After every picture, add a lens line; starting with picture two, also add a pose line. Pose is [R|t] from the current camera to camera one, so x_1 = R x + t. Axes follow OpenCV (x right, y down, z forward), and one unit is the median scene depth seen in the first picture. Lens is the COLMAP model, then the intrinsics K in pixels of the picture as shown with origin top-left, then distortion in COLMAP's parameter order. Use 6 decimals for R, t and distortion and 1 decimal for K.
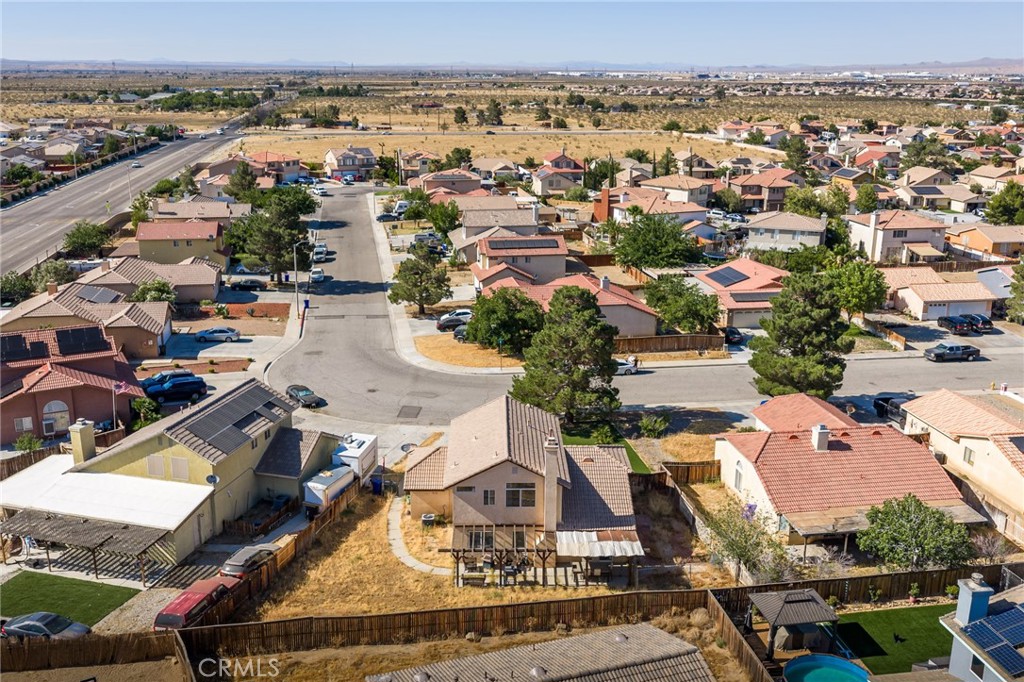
lens RADIAL K [[909.2, 0, 511.8], [0, 909.2, 339.5], [0, 0, 1]] dist [0.012282, -0.019137]
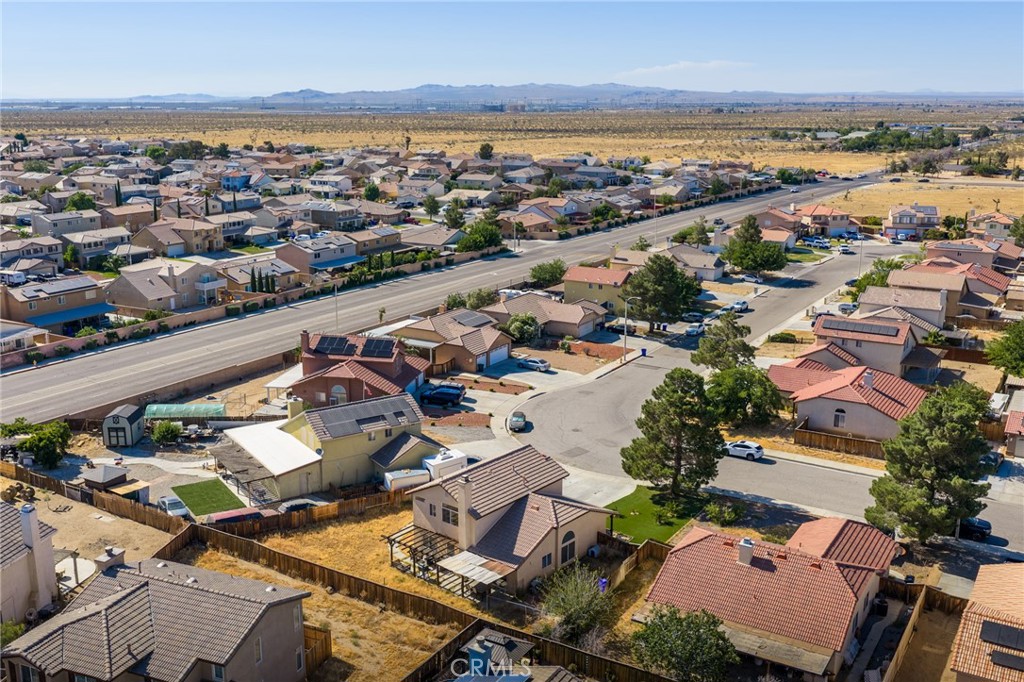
lens RADIAL K [[909.2, 0, 509.6], [0, 909.2, 341.7], [0, 0, 1]] dist [0.012282, -0.019137]
pose [[0.776457, 0.152406, -0.611463, 0.438991], [-0.177810, 0.983873, 0.019440, -0.058337], [0.604564, 0.093630, 0.791035, 0.005730]]
